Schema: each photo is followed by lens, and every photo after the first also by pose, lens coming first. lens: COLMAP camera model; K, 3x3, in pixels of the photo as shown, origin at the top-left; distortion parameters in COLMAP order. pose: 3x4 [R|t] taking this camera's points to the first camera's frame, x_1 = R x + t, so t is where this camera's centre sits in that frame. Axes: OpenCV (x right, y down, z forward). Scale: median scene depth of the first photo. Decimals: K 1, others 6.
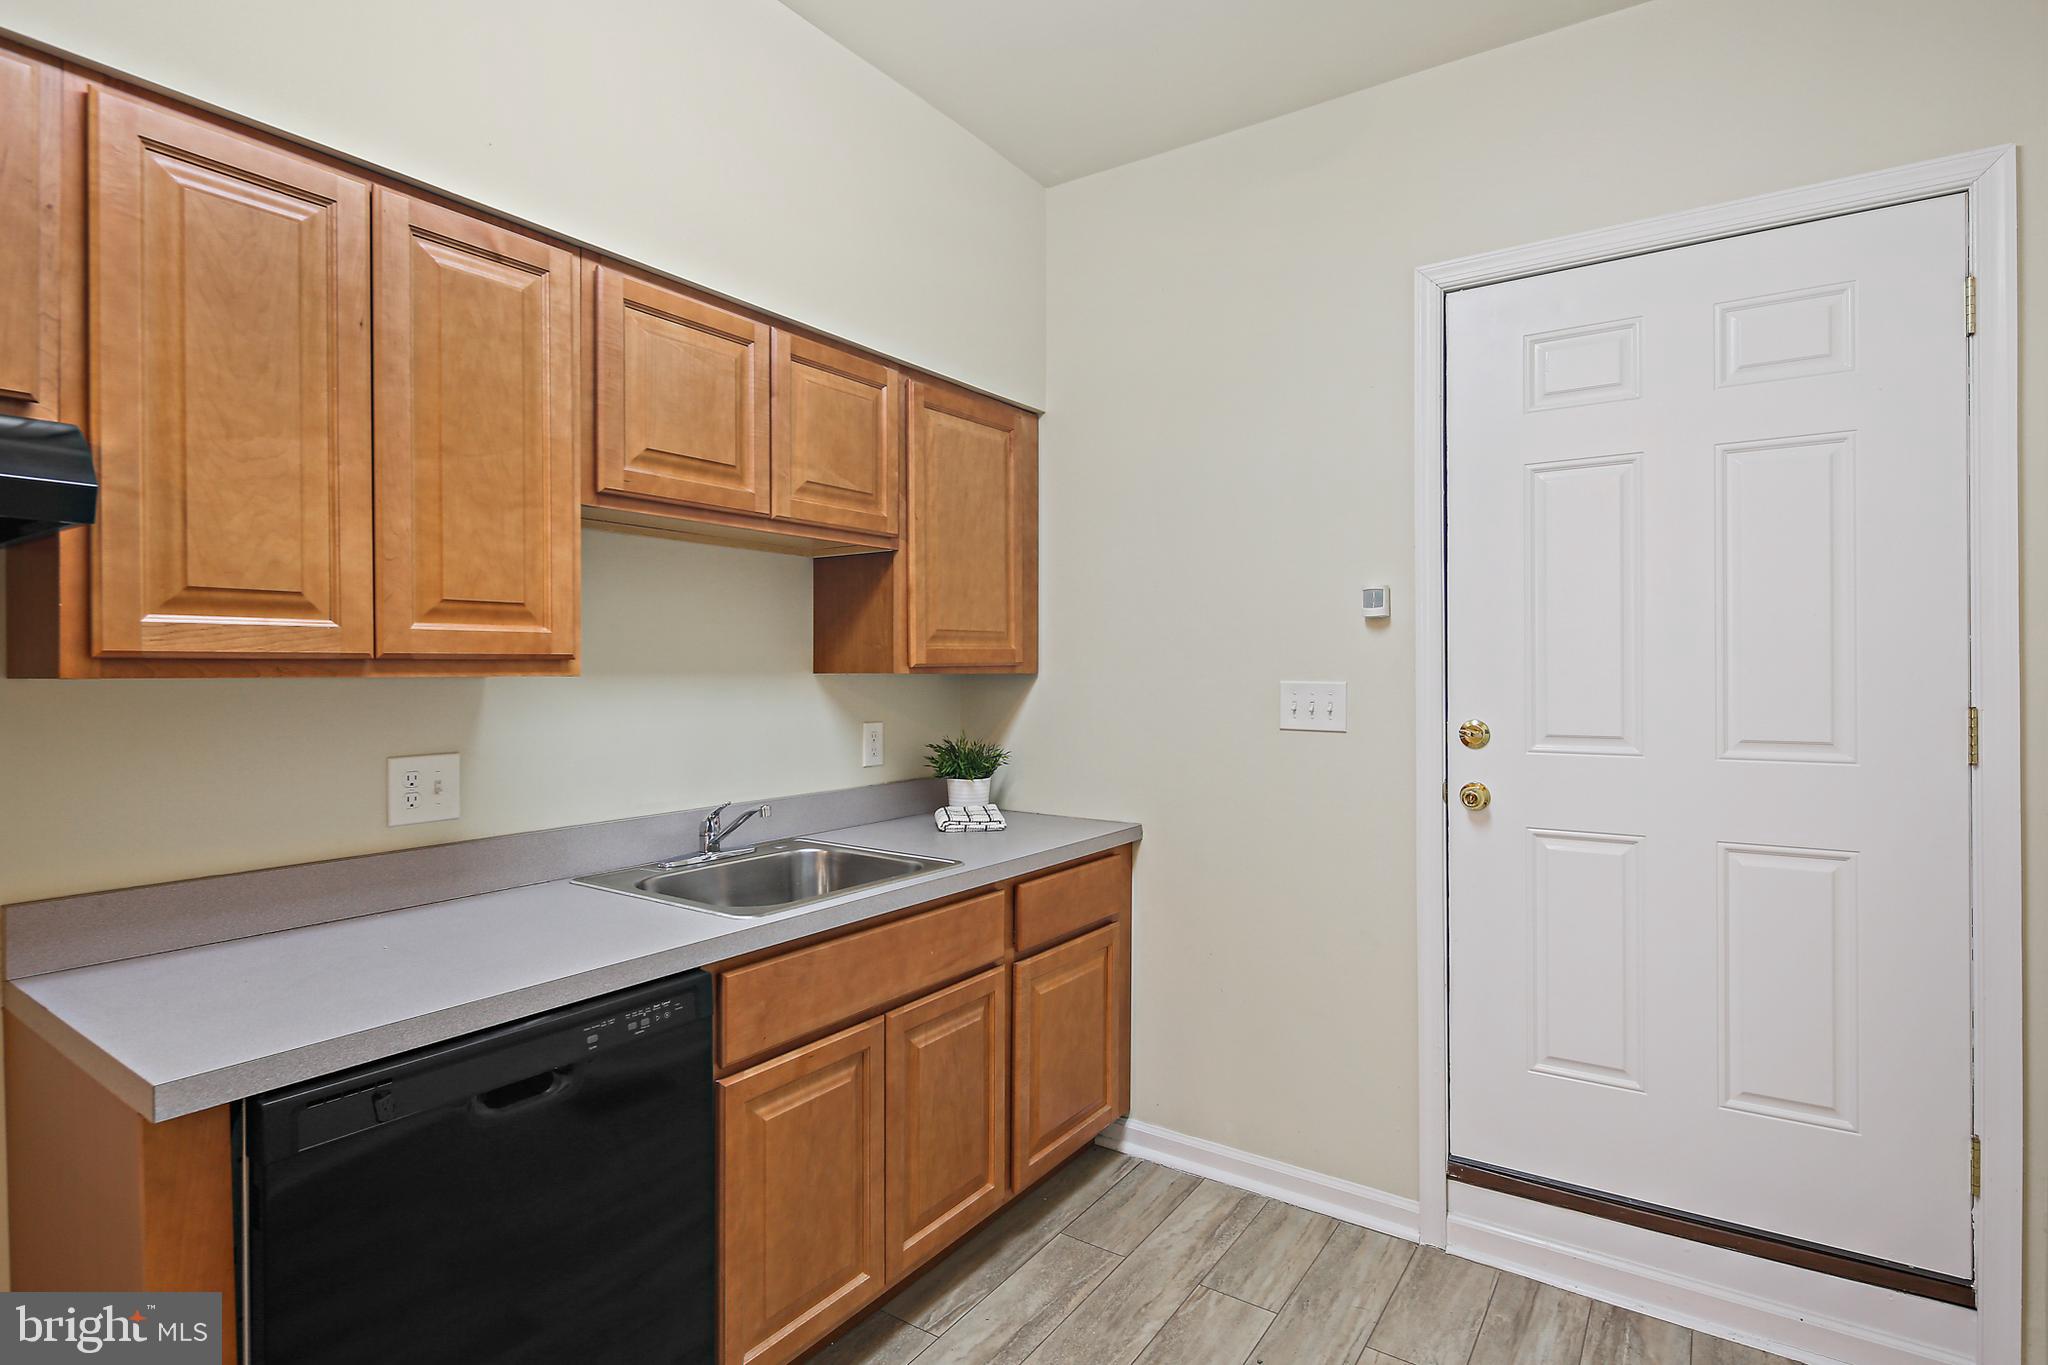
lens RADIAL K [[1021.4, 0, 1025.5], [0, 1021.4, 673.9], [0, 0, 1]] dist [0.002142, -0.000761]
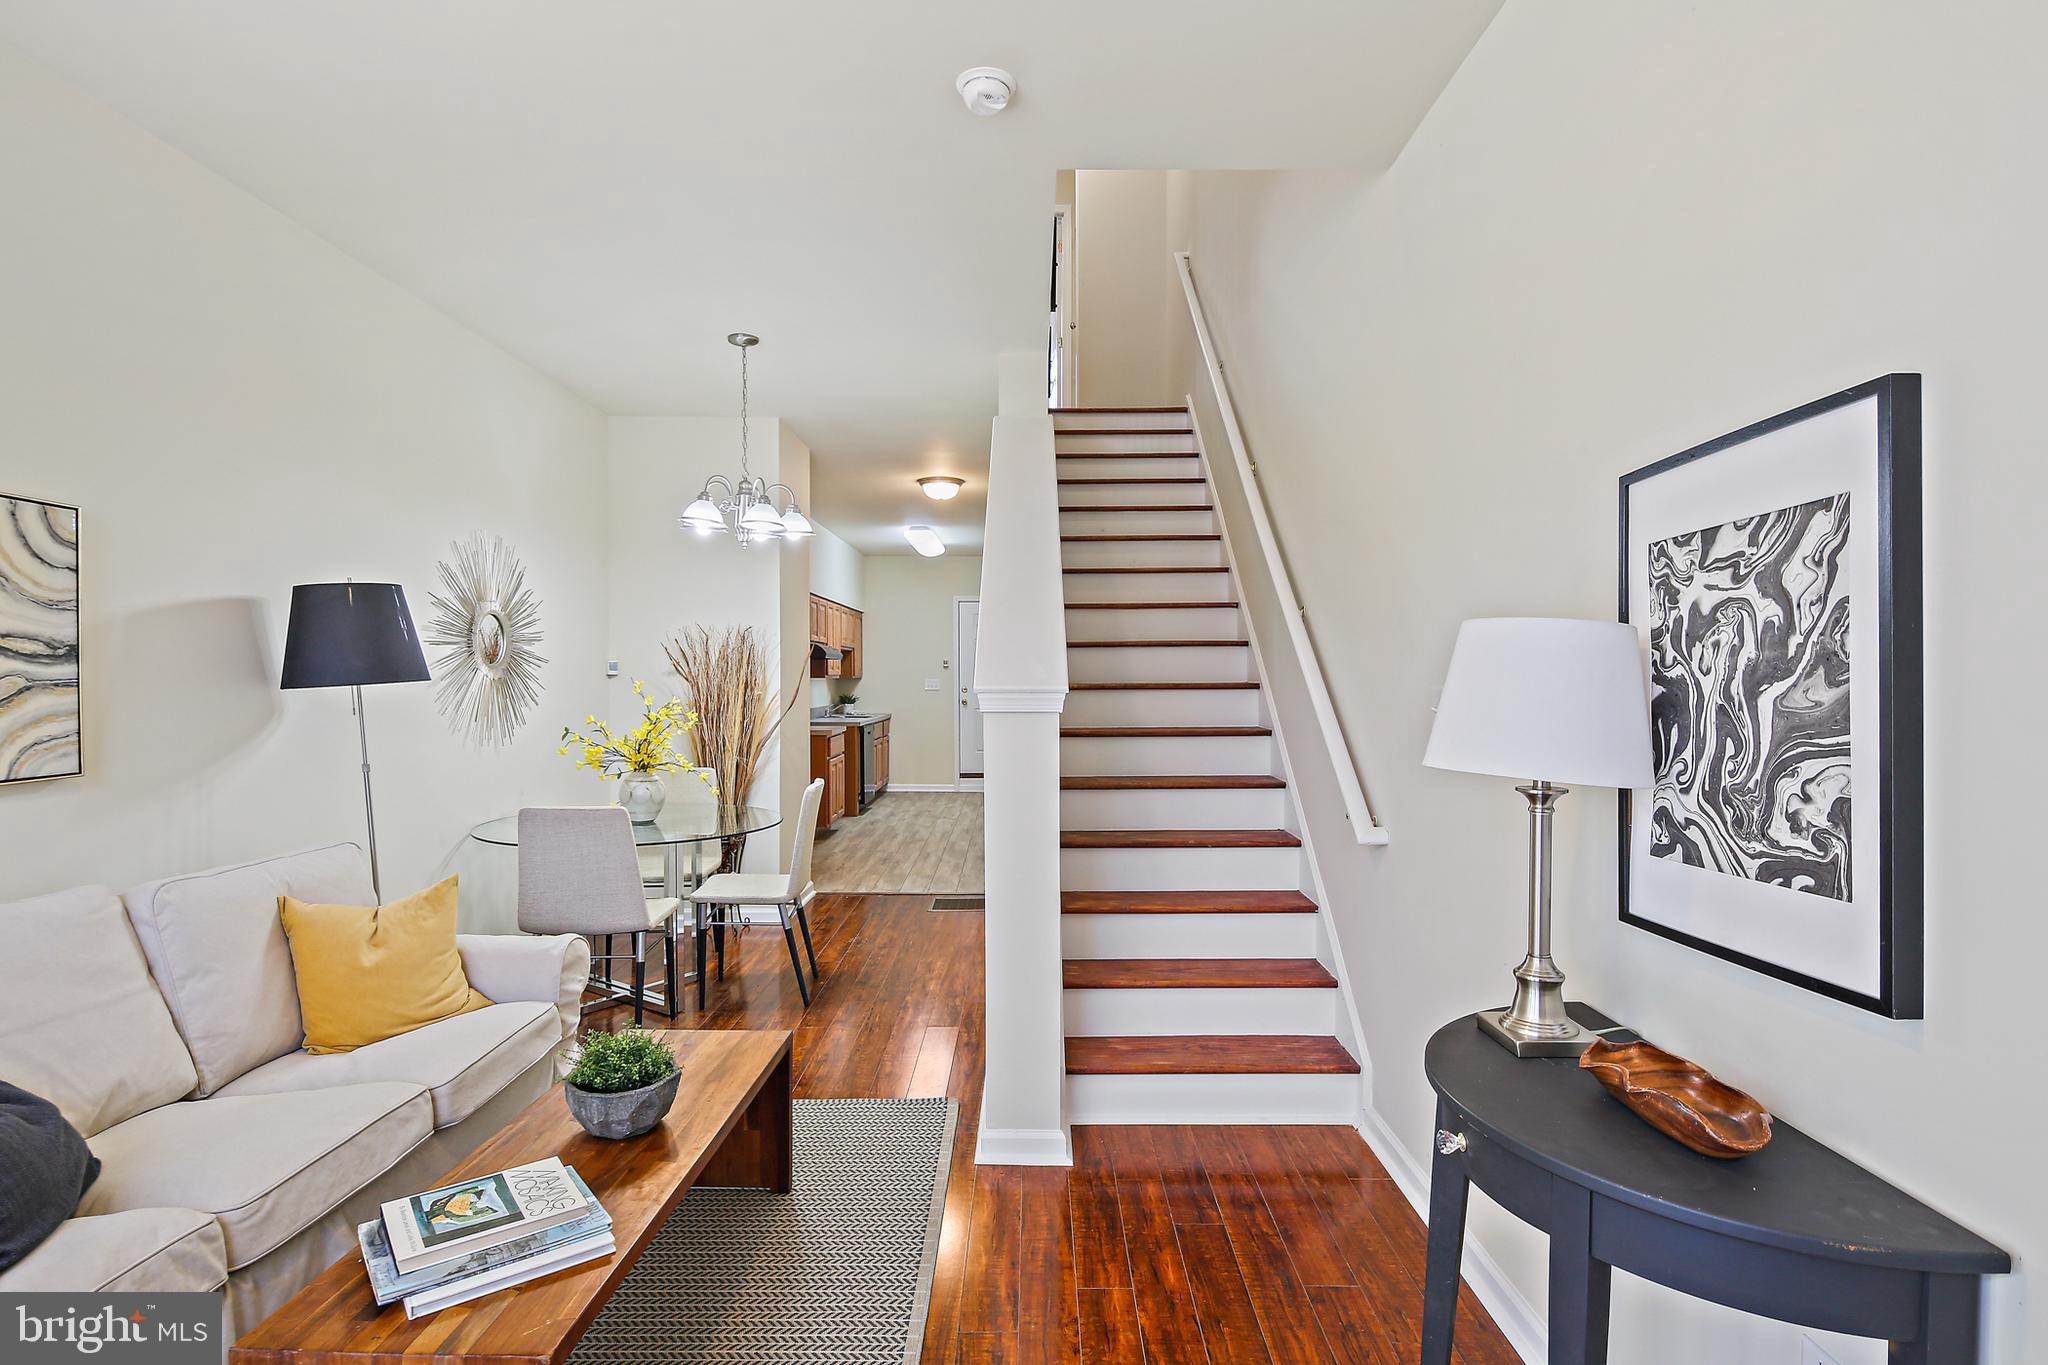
lens RADIAL K [[1013.1, 0, 1026.5], [0, 1013.1, 706.1], [0, 0, 1]] dist [0.001680, -0.005538]
pose [[0.827297, -0.014237, 0.561584, -2.125838], [-0.000801, 0.999648, 0.026522, 0.008482], [-0.561764, -0.022391, 0.826994, -3.310206]]
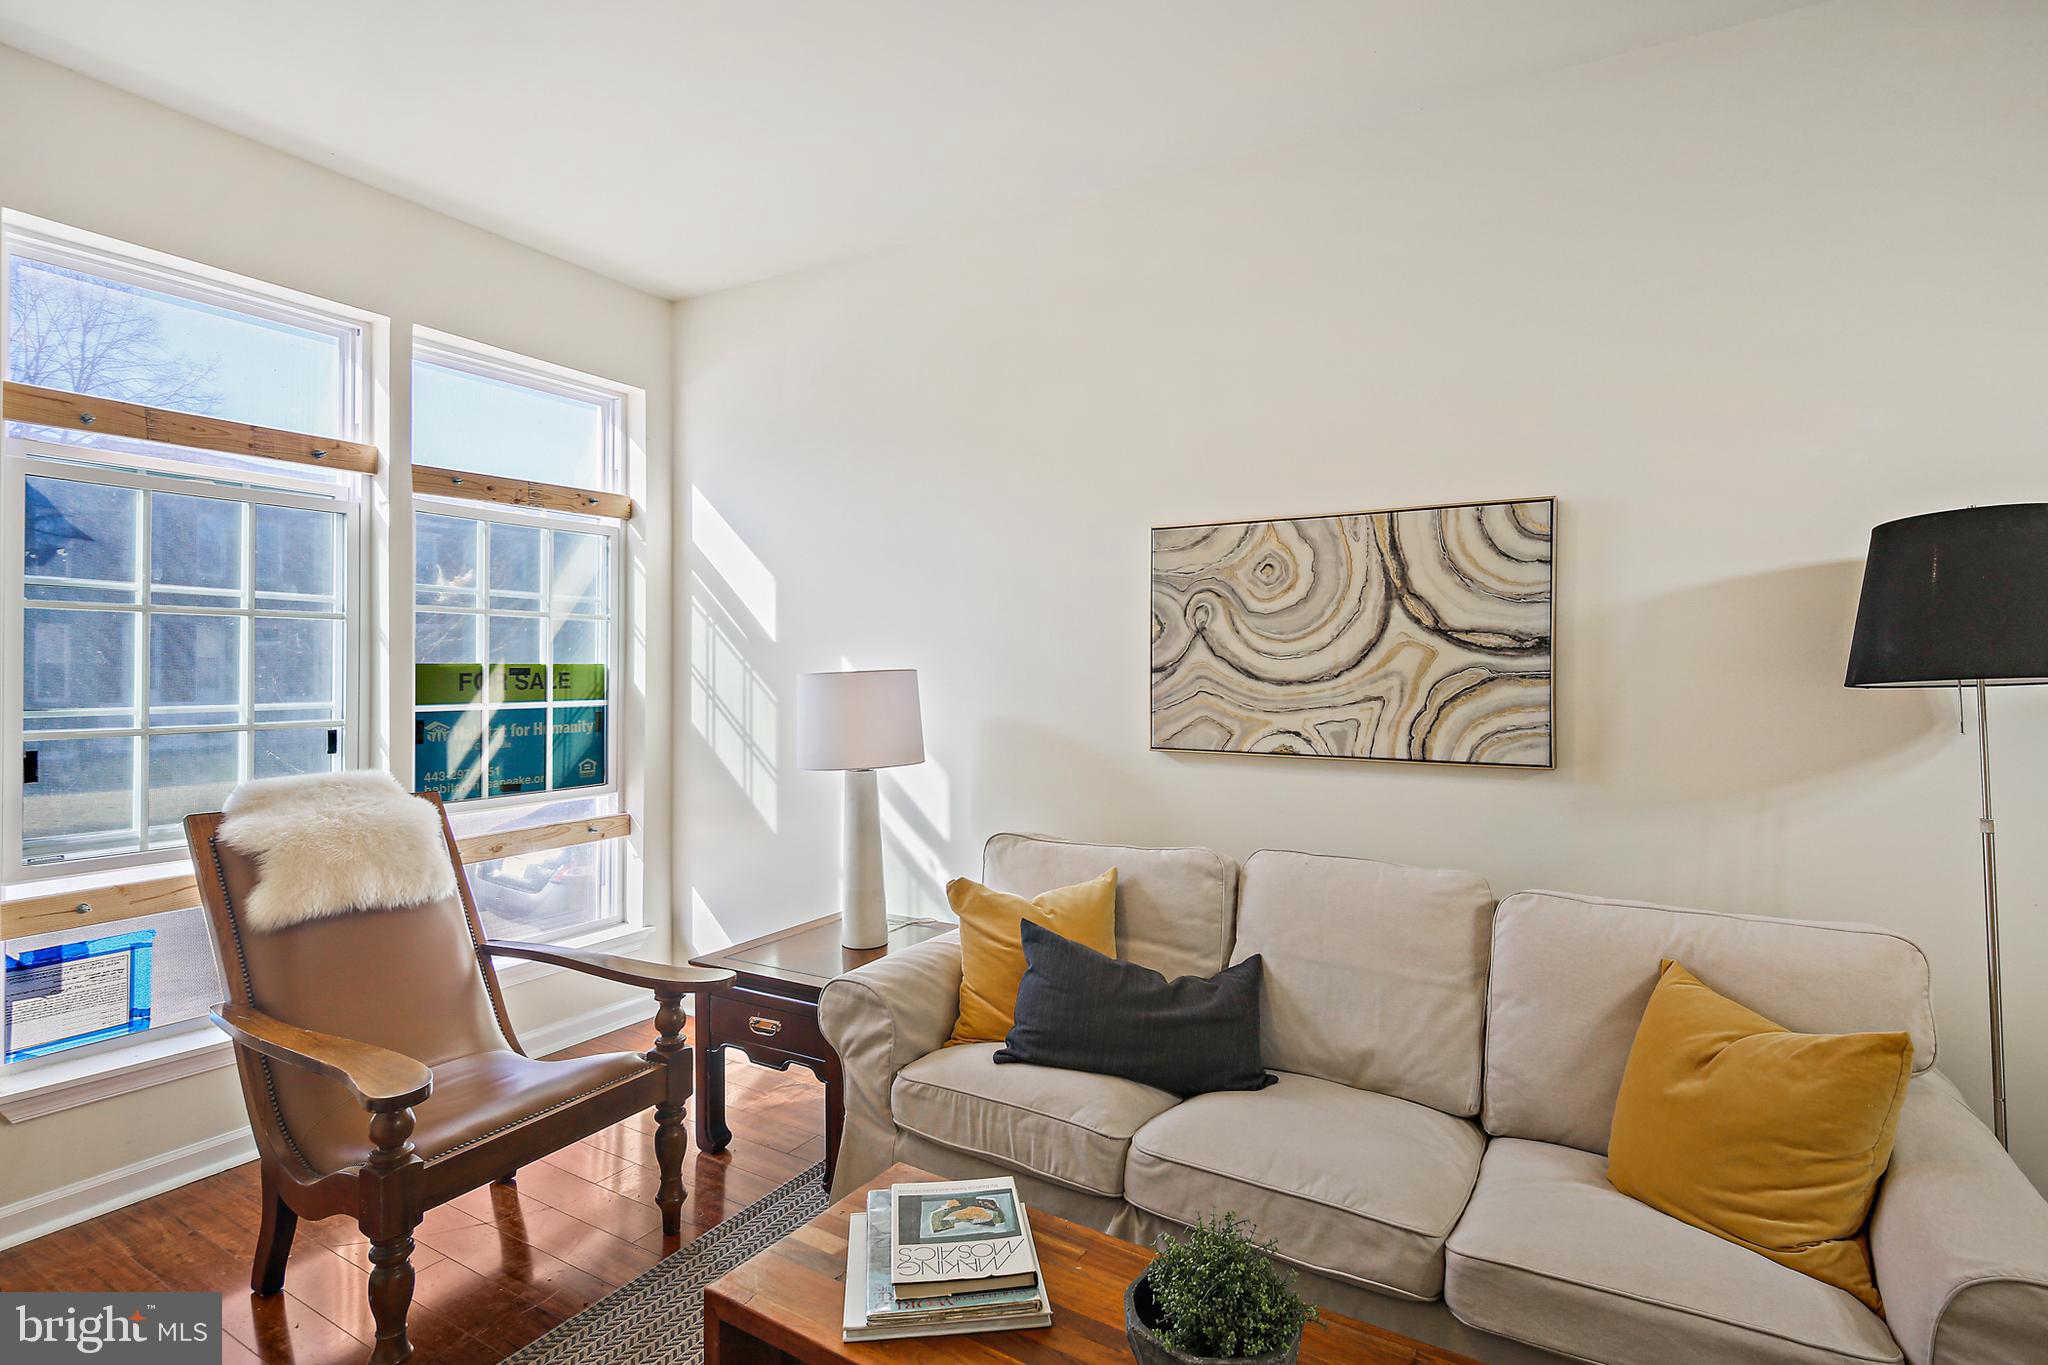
lens RADIAL K [[997.9, 0, 1023.7], [0, 997.9, 665.0], [0, 0, 1]] dist [0.001181, -0.001311]
pose [[0.066393, -0.002246, -0.997791, -1.382336], [-0.006682, 0.999974, -0.002696, 0.009121], [0.997771, 0.006846, 0.066376, -2.515483]]
